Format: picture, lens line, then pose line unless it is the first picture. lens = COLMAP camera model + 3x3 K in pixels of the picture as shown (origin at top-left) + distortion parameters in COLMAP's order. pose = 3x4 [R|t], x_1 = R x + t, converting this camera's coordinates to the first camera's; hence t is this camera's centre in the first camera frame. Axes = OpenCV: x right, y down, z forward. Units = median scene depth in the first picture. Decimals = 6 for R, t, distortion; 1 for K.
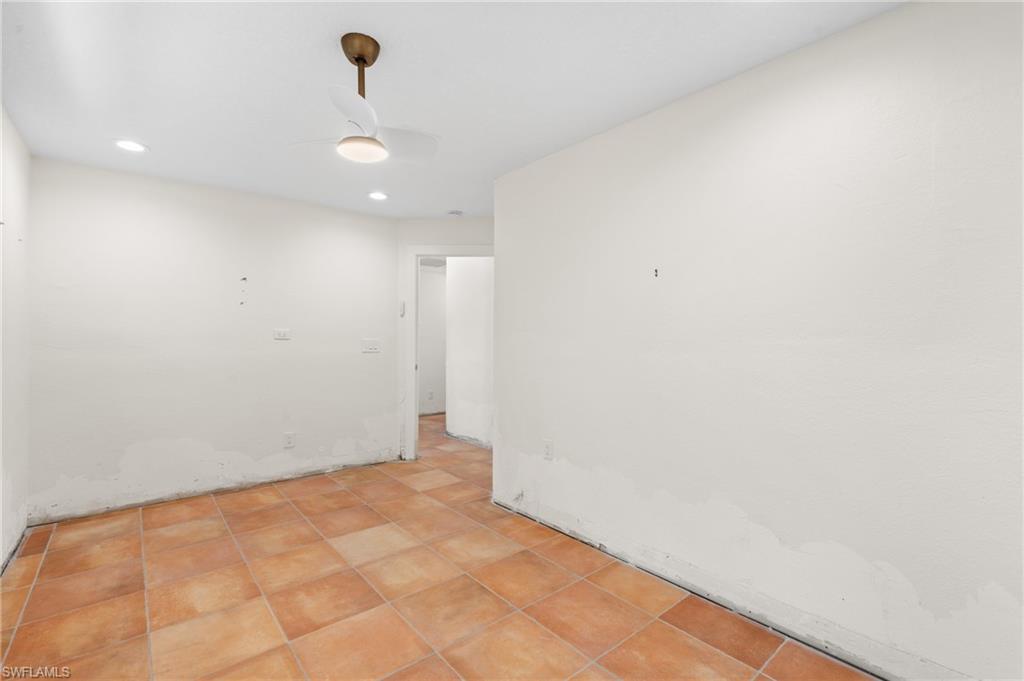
lens RADIAL K [[461.6, 0, 512.0], [0, 461.6, 337.9], [0, 0, 1]] dist [-0.005100, -0.001066]
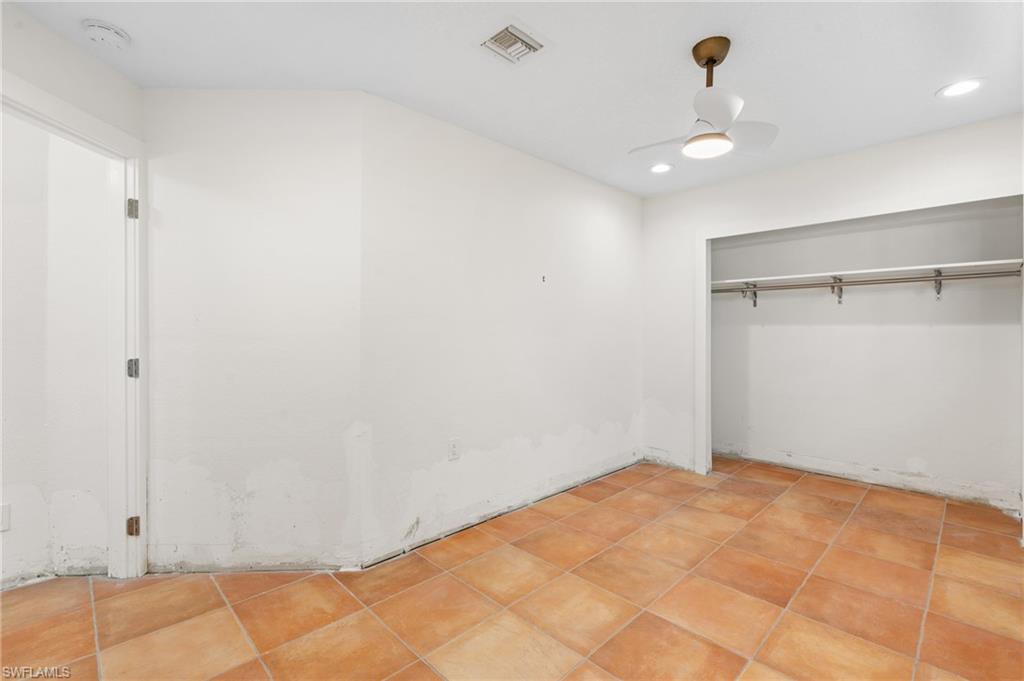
lens RADIAL K [[461.6, 0, 520.1], [0, 461.6, 336.9], [0, 0, 1]] dist [-0.005100, -0.001066]
pose [[-0.093793, -0.020281, 0.995385, -0.835581], [-0.001061, 0.999794, 0.020271, 0.004674], [-0.995591, 0.000845, -0.093796, 0.963791]]
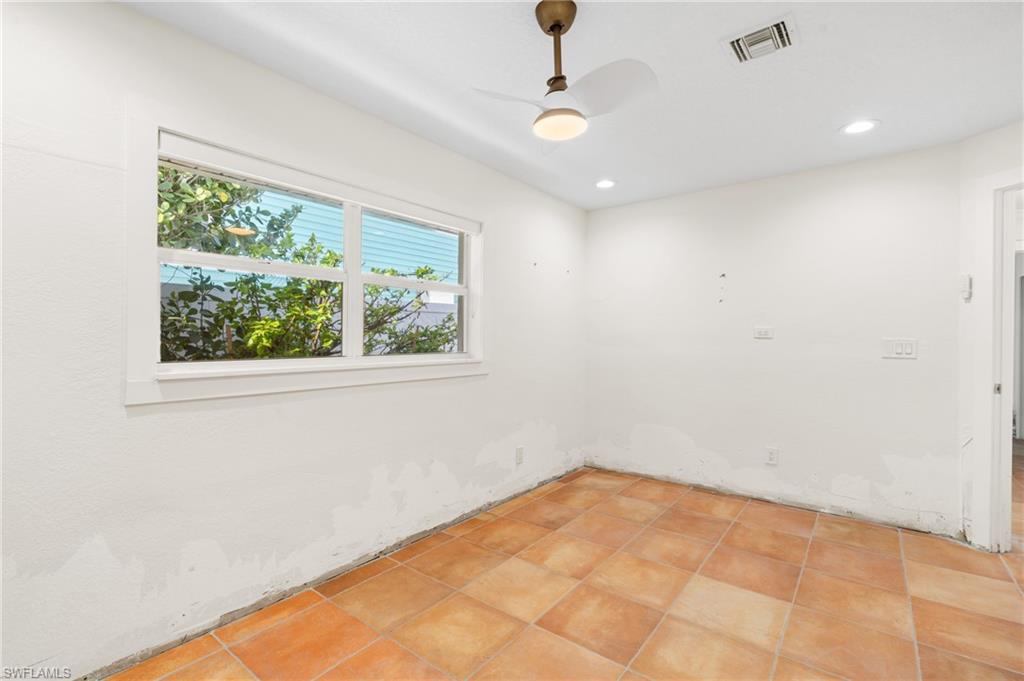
lens RADIAL K [[461.6, 0, 506.6], [0, 461.6, 338.1], [0, 0, 1]] dist [-0.005100, -0.001066]
pose [[0.201004, 0.001109, -0.979590, 0.338165], [0.000280, 0.999999, 0.001189, 0.001763], [0.979590, -0.000514, 0.201003, 0.458267]]
